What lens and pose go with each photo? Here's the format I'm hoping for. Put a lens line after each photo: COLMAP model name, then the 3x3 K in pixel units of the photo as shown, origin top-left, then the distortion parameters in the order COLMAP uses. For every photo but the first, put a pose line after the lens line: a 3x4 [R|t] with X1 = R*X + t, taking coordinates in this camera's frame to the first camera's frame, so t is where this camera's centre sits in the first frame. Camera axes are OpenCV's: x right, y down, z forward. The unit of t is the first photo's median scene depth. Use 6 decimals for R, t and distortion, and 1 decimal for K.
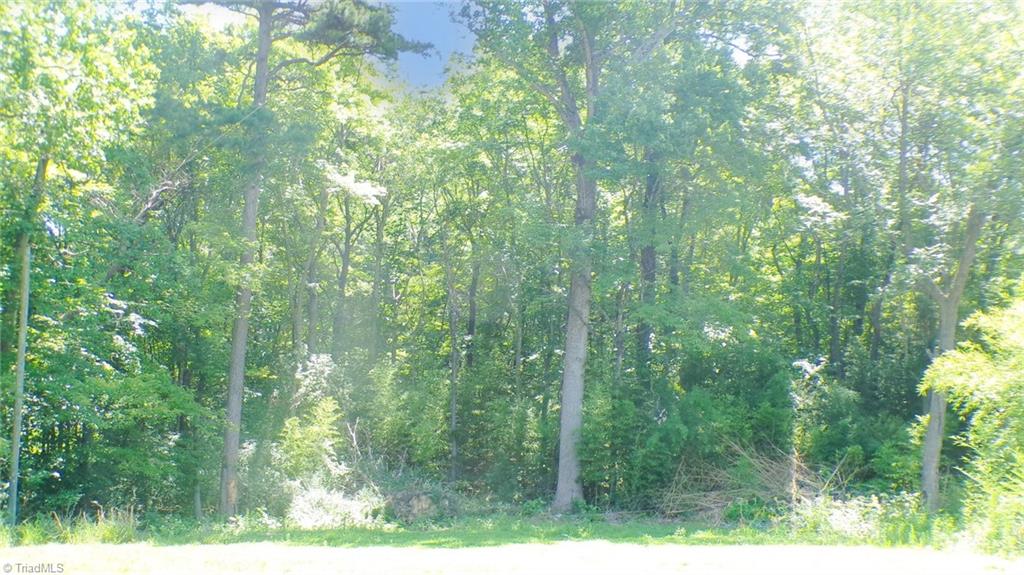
lens RADIAL K [[1161.3, 0, 531.3], [0, 1161.3, 289.8], [0, 0, 1]] dist [-0.120605, 0.231617]
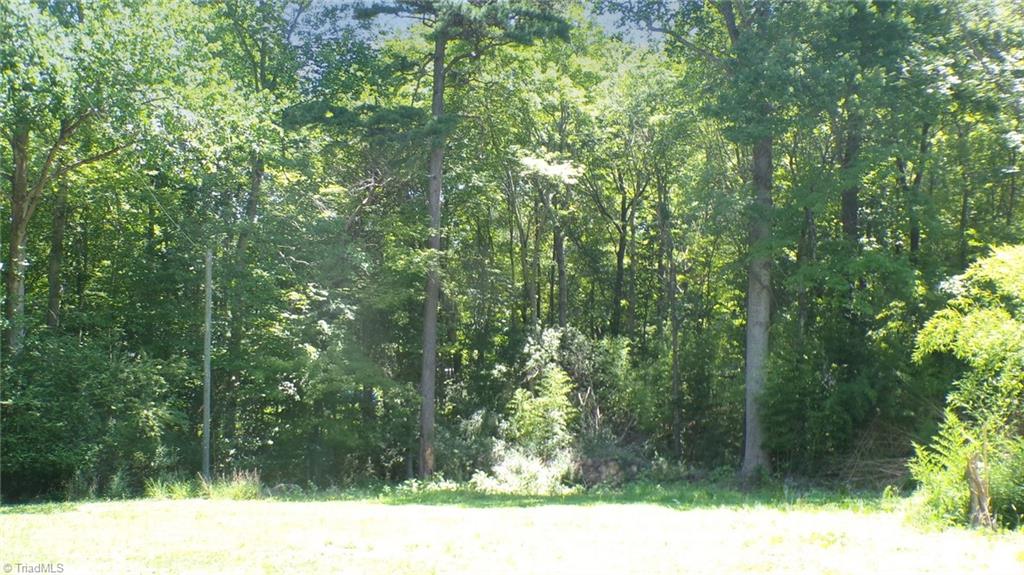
lens RADIAL K [[1161.3, 0, 531.3], [0, 1161.3, 289.8], [0, 0, 1]] dist [-0.120605, 0.231617]
pose [[0.923679, -0.052090, -0.379610, 0.241323], [0.061314, 0.998043, 0.012240, 0.007831], [0.378230, -0.034581, 0.925066, 0.023512]]
